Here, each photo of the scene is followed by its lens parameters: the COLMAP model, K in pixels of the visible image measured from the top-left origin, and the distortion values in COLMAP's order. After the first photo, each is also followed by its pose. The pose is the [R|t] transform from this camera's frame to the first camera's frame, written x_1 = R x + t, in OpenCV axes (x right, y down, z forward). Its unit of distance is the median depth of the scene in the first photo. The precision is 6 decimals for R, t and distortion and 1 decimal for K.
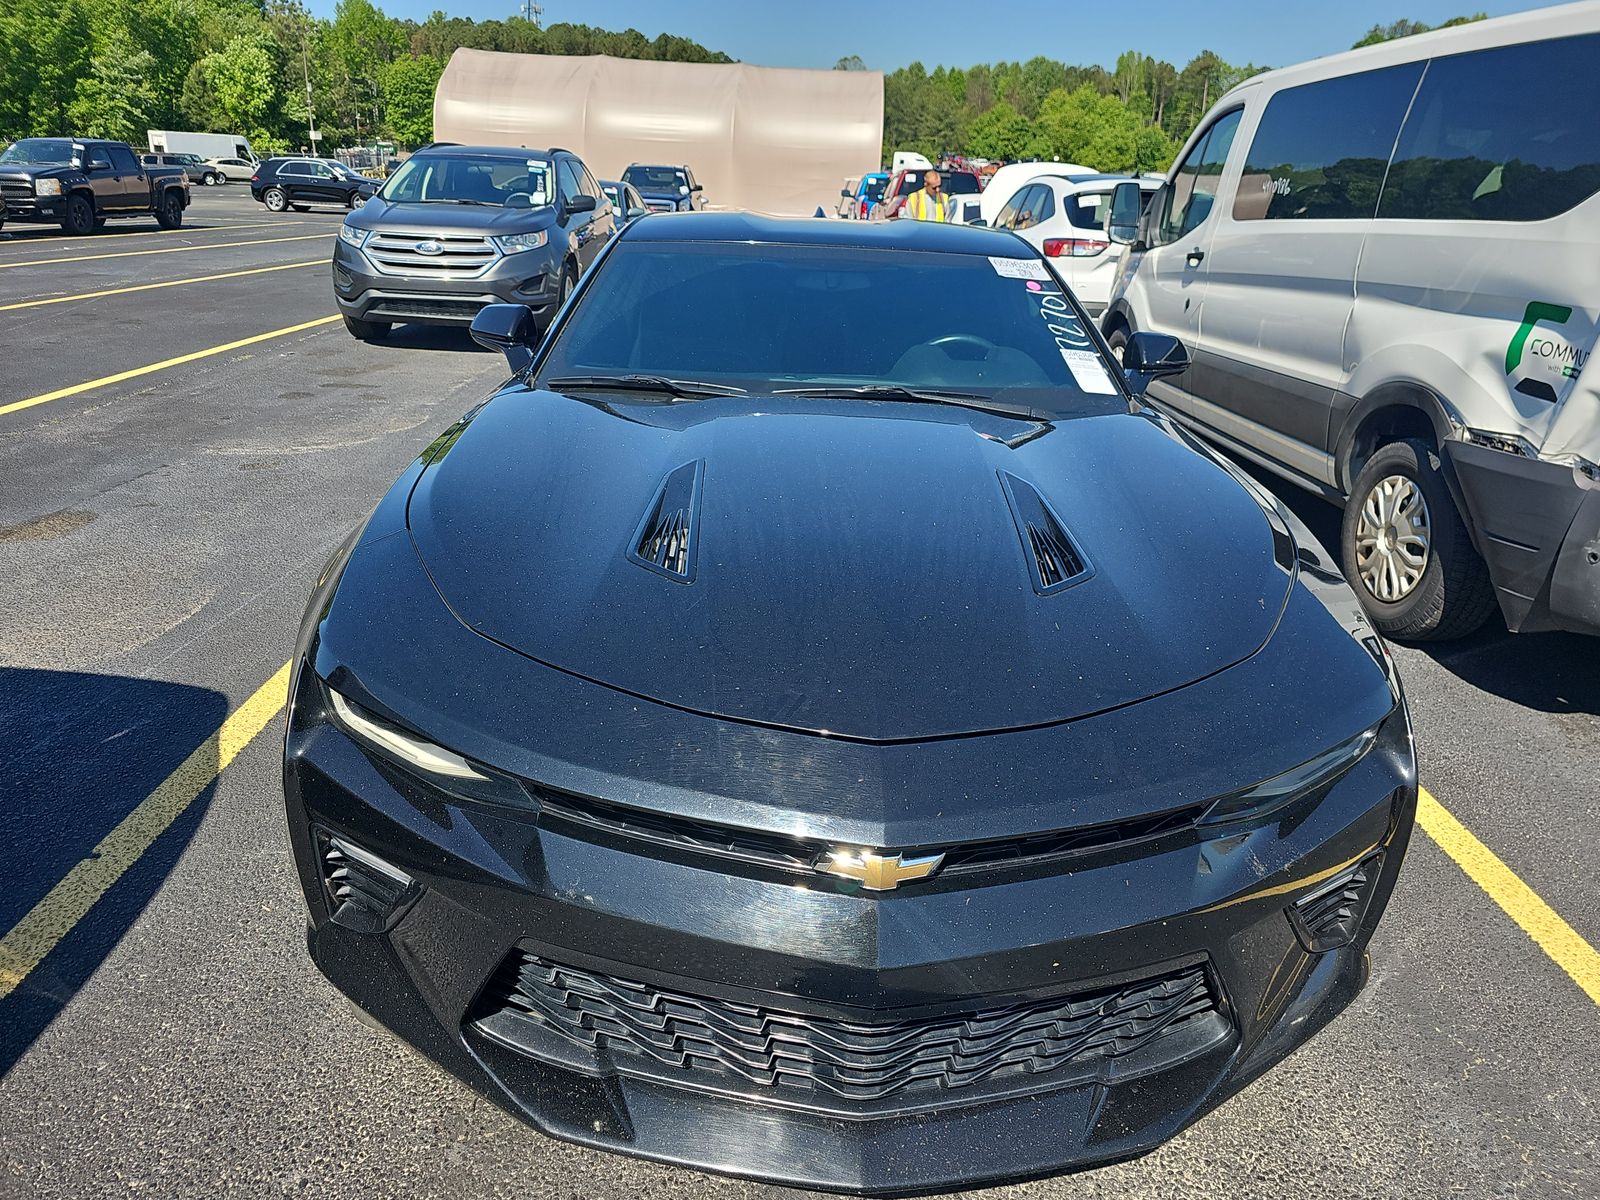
lens RADIAL K [[1057.3, 0, 800.0], [0, 1057.3, 600.0], [0, 0, 1]] dist [0.016927, -0.019086]
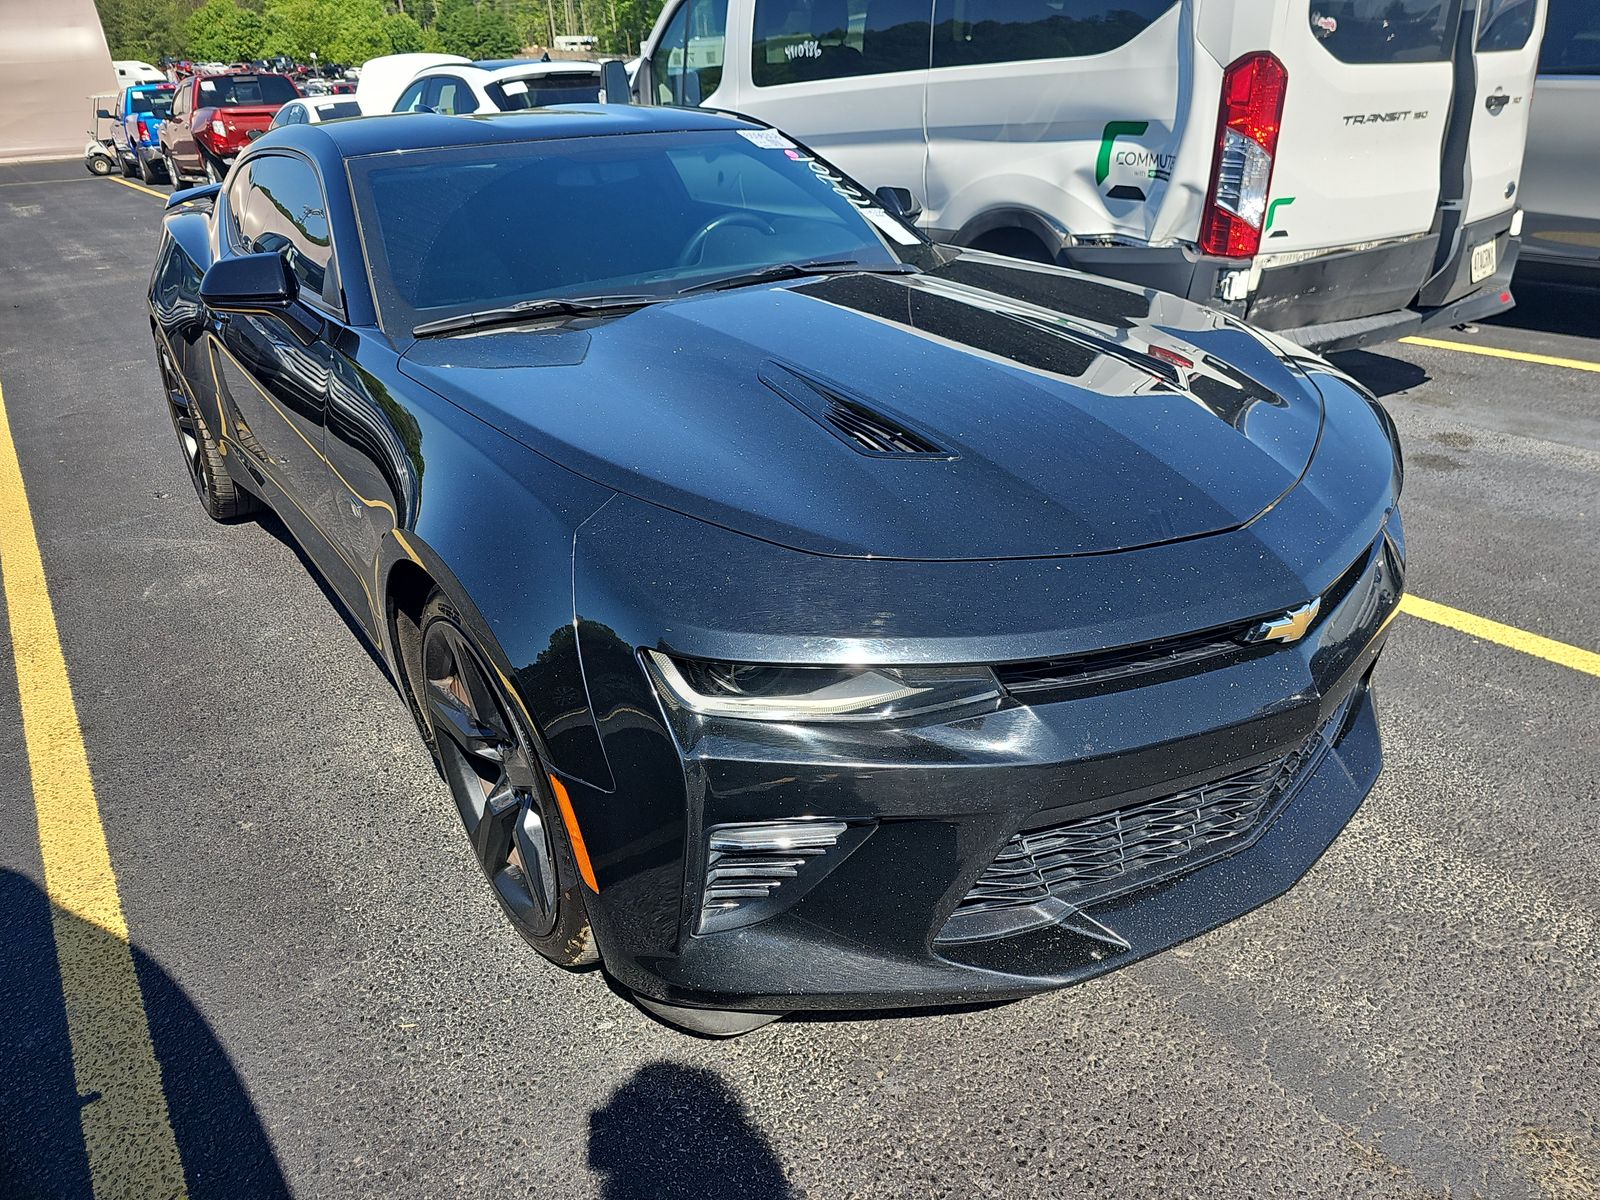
lens RADIAL K [[1062.5, 0, 780.0], [0, 1062.5, 607.9], [0, 0, 1]] dist [0.031709, -0.032948]
pose [[0.817820, -0.318638, 0.479208, -0.329179], [0.276035, 0.947874, 0.159184, -0.037248], [-0.504951, 0.002095, 0.863145, 0.088523]]
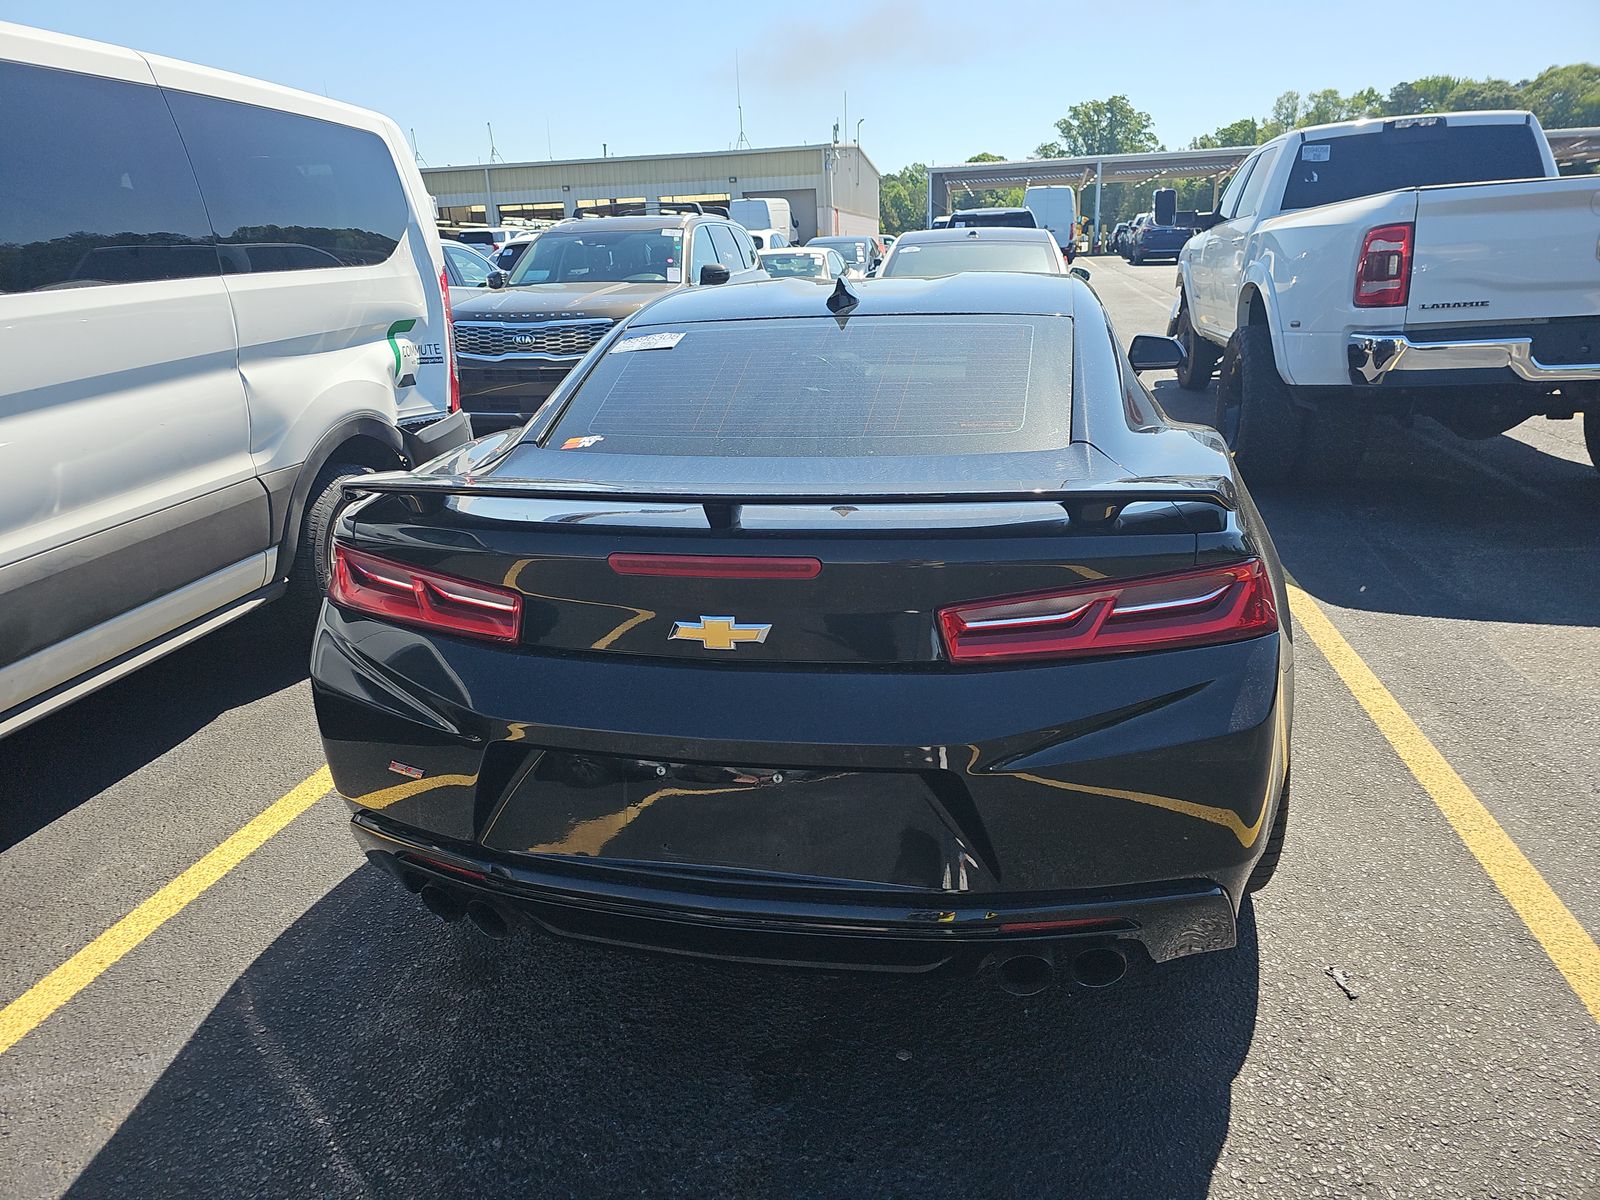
lens RADIAL K [[1062.5, 0, 780.0], [0, 1062.5, 607.9], [0, 0, 1]] dist [0.031709, -0.032948]
pose [[-0.971369, -0.091307, 0.219331, -0.101066], [0.071847, 0.767074, 0.637523, -0.669688], [-0.226453, 0.635028, -0.738552, 1.703902]]
